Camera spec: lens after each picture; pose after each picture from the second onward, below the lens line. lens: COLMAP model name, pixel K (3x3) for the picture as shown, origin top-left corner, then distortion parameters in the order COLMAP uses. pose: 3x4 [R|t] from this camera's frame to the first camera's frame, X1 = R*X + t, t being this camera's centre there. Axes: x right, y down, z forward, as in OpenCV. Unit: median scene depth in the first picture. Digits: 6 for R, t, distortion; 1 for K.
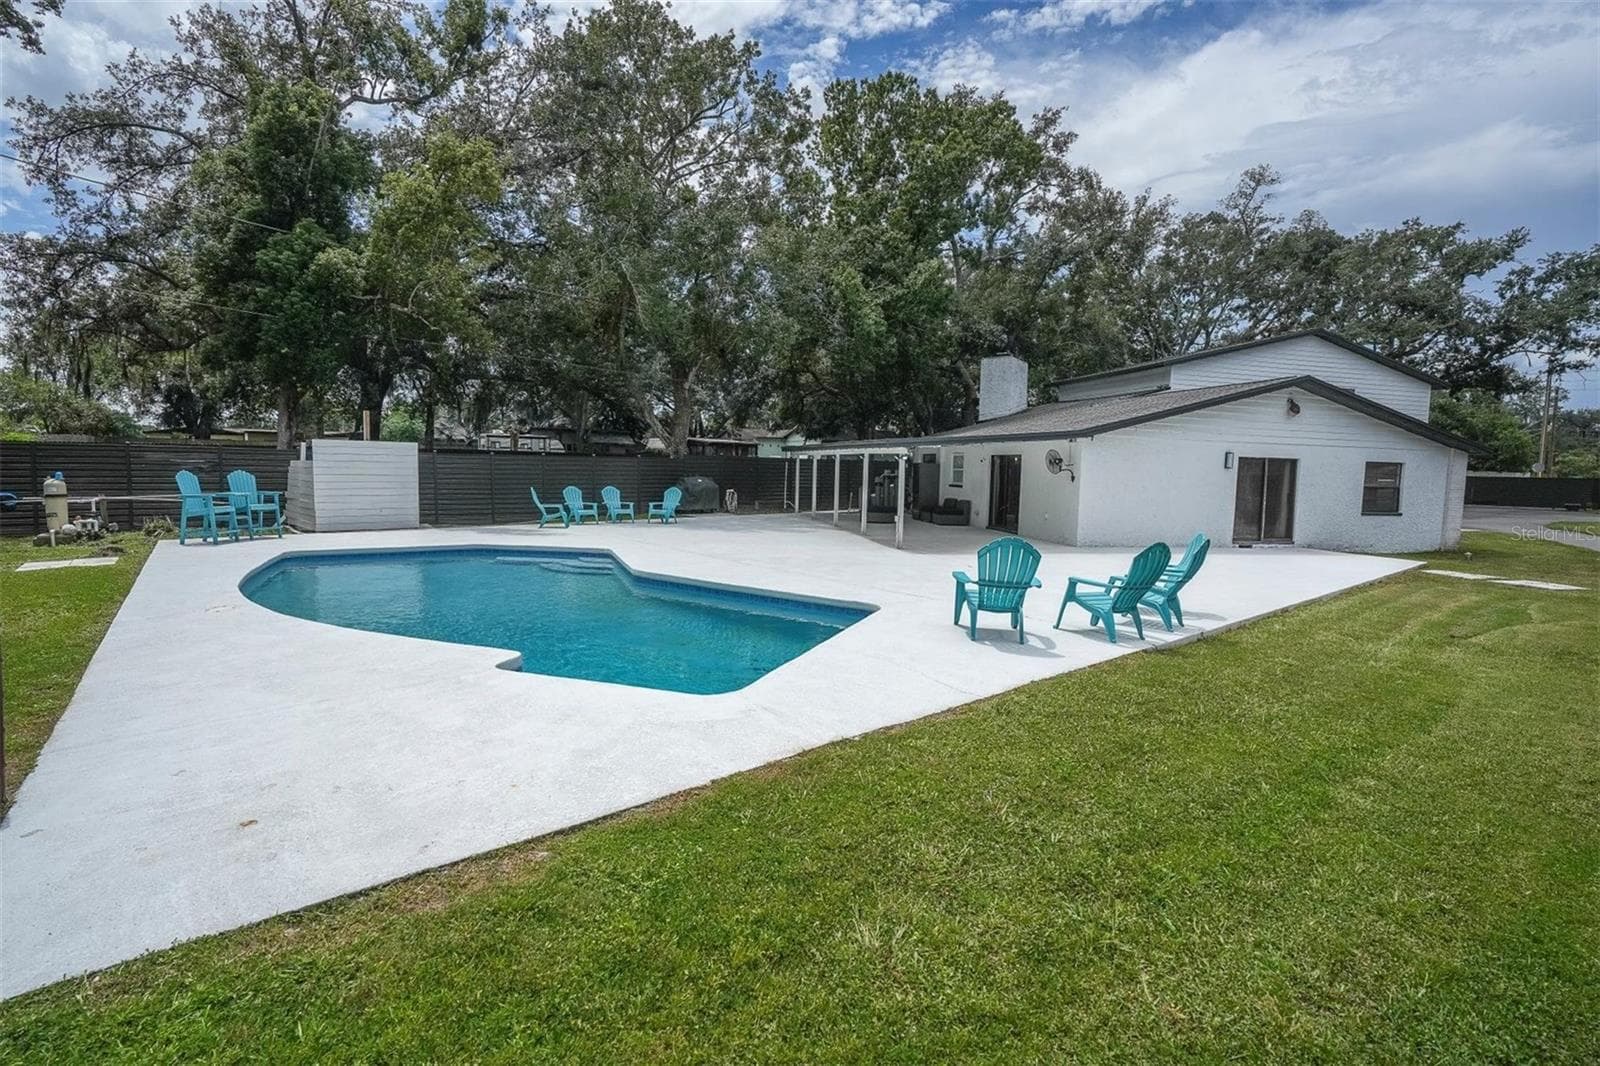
lens RADIAL K [[708.2, 0, 805.8], [0, 708.2, 521.6], [0, 0, 1]] dist [-0.039967, 0.021193]
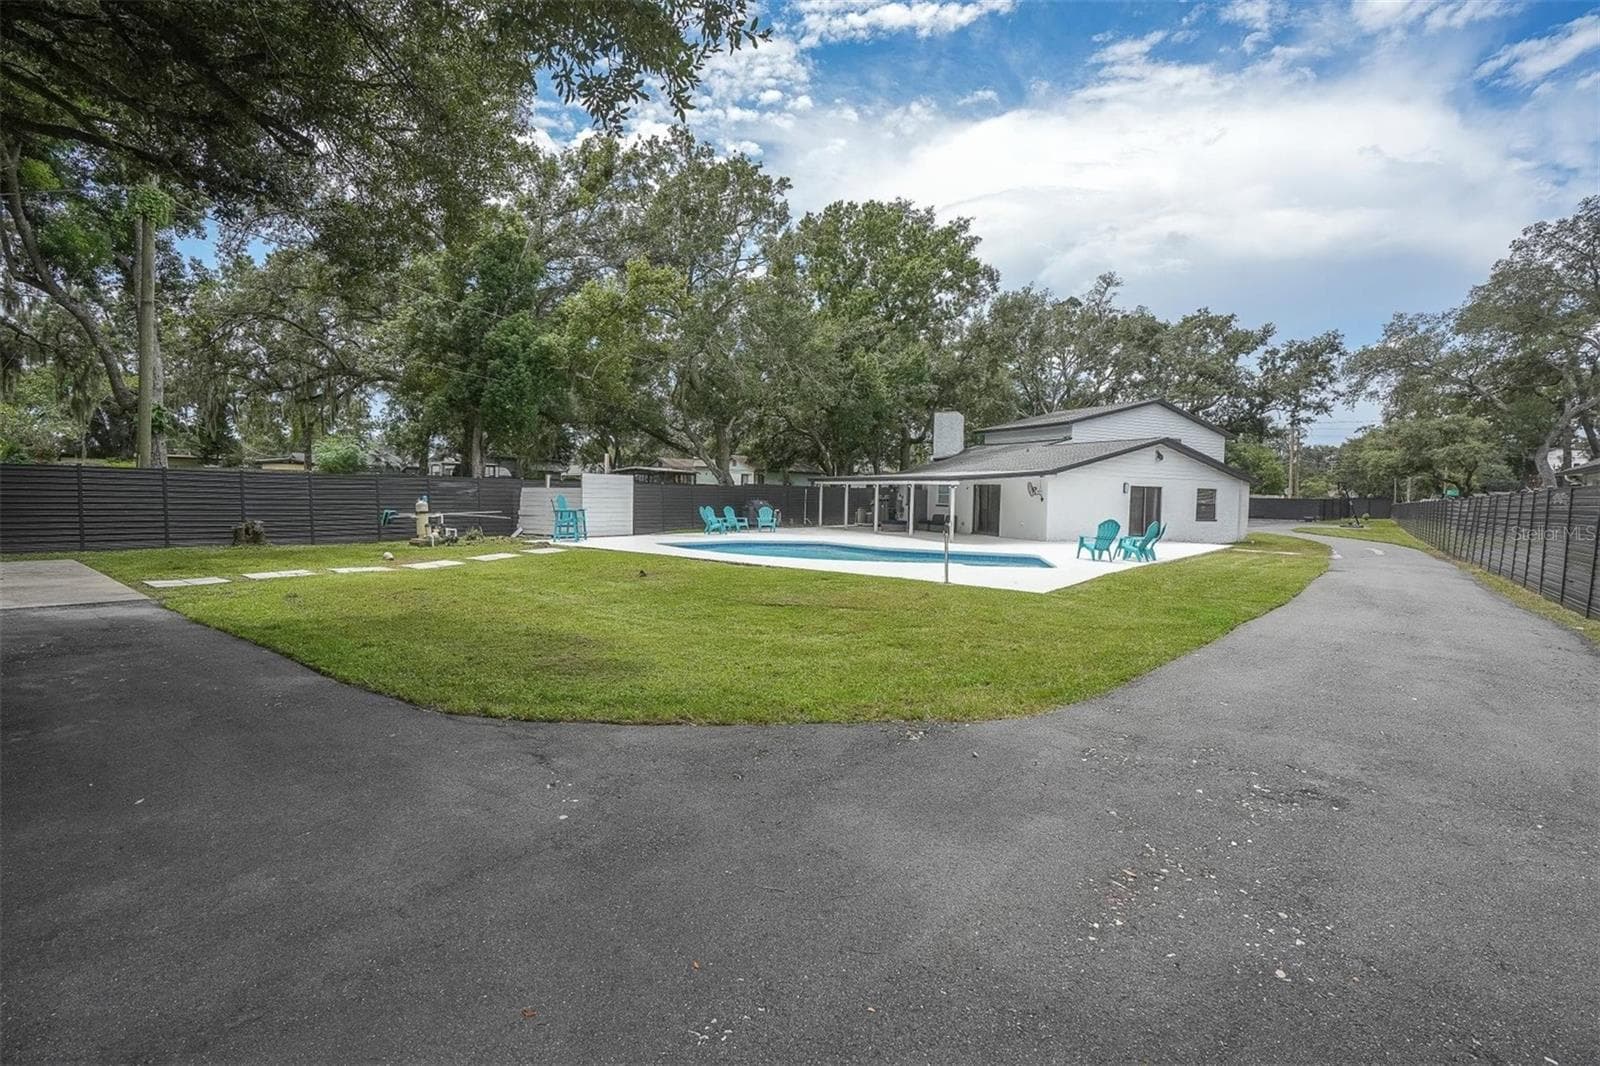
lens RADIAL K [[729.9, 0, 797.4], [0, 729.9, 522.6], [0, 0, 1]] dist [0.000491, 0.001082]
pose [[0.976775, -0.010603, 0.214006, -0.273685], [0.018146, 0.999280, -0.033312, 0.019369], [-0.213499, 0.036422, 0.976264, -0.268352]]
